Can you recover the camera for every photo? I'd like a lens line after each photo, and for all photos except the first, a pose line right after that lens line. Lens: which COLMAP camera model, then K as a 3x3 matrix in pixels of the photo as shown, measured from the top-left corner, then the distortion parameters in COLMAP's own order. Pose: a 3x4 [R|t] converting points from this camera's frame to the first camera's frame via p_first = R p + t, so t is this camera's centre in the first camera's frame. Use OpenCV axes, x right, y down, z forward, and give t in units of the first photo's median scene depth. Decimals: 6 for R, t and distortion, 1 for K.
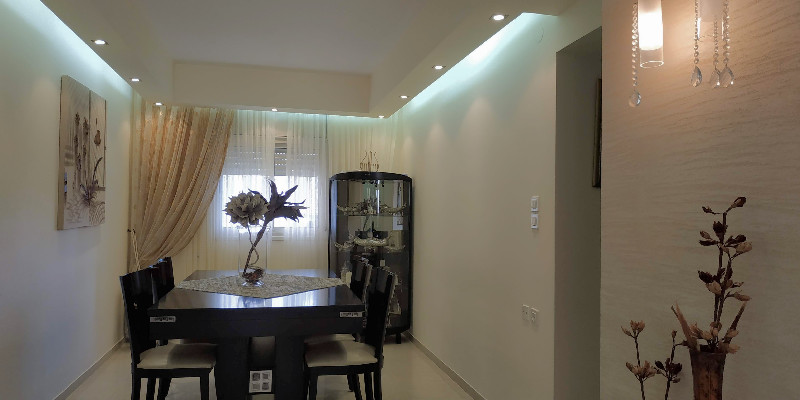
lens RADIAL K [[566.8, 0, 400.0], [0, 566.8, 200.0], [0, 0, 1]] dist [0.002093, -0.001577]
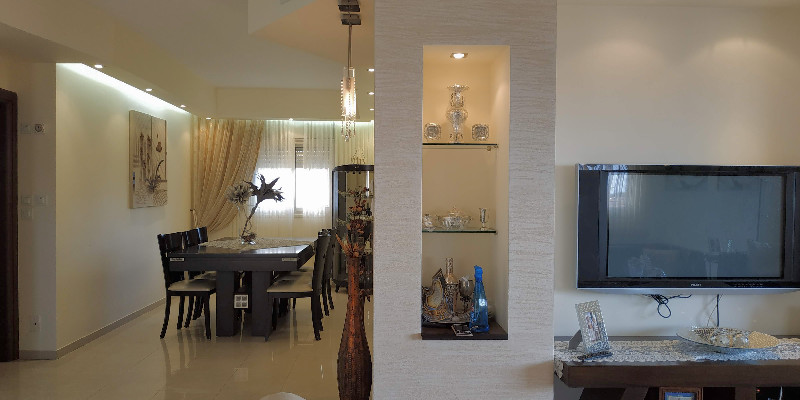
lens RADIAL K [[566.8, 0, 400.0], [0, 566.8, 200.0], [0, 0, 1]] dist [0.002093, -0.001577]
pose [[0.983739, -0.006478, -0.179487, 0.272937], [0.011535, 0.999565, 0.027145, -0.002613], [0.179233, -0.028774, 0.983386, -0.273078]]
